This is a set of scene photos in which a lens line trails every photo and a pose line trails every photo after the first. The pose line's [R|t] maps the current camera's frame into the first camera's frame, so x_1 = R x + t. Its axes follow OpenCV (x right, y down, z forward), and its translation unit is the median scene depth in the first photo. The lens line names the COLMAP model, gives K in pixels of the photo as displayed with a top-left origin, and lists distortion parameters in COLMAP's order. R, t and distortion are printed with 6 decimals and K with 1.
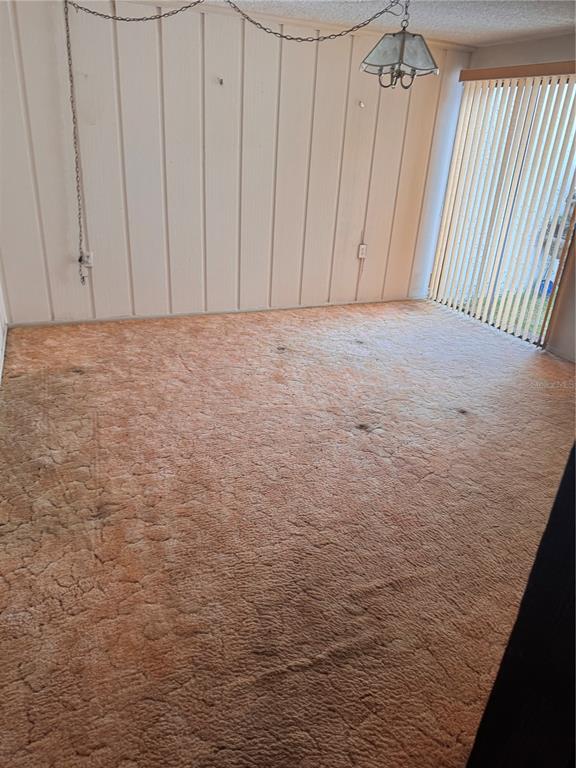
lens RADIAL K [[540.1, 0, 293.7], [0, 540.1, 379.3], [0, 0, 1]] dist [0.066203, -0.071085]
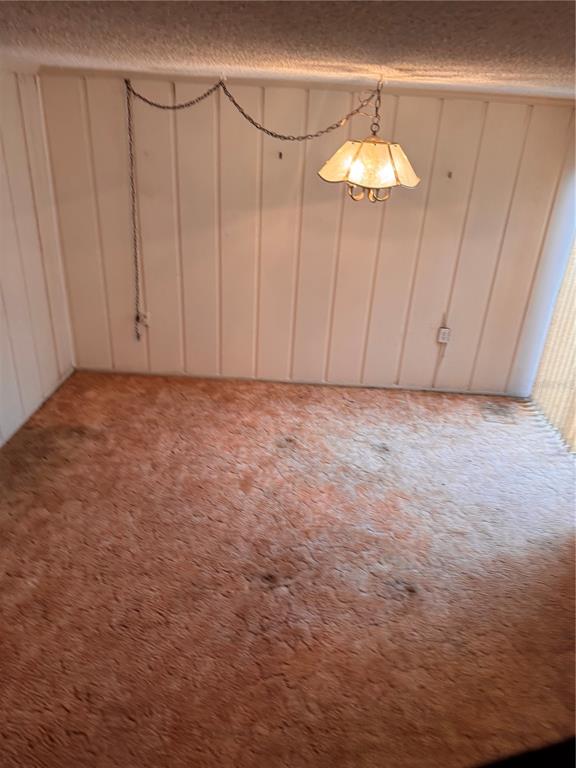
lens RADIAL K [[540.1, 0, 288.7], [0, 540.1, 387.6], [0, 0, 1]] dist [0.066203, -0.071085]
pose [[0.900993, 0.182163, -0.393736, 0.325924], [-0.175928, 0.983017, 0.052214, -0.195442], [0.396560, 0.022225, 0.917740, 0.142131]]
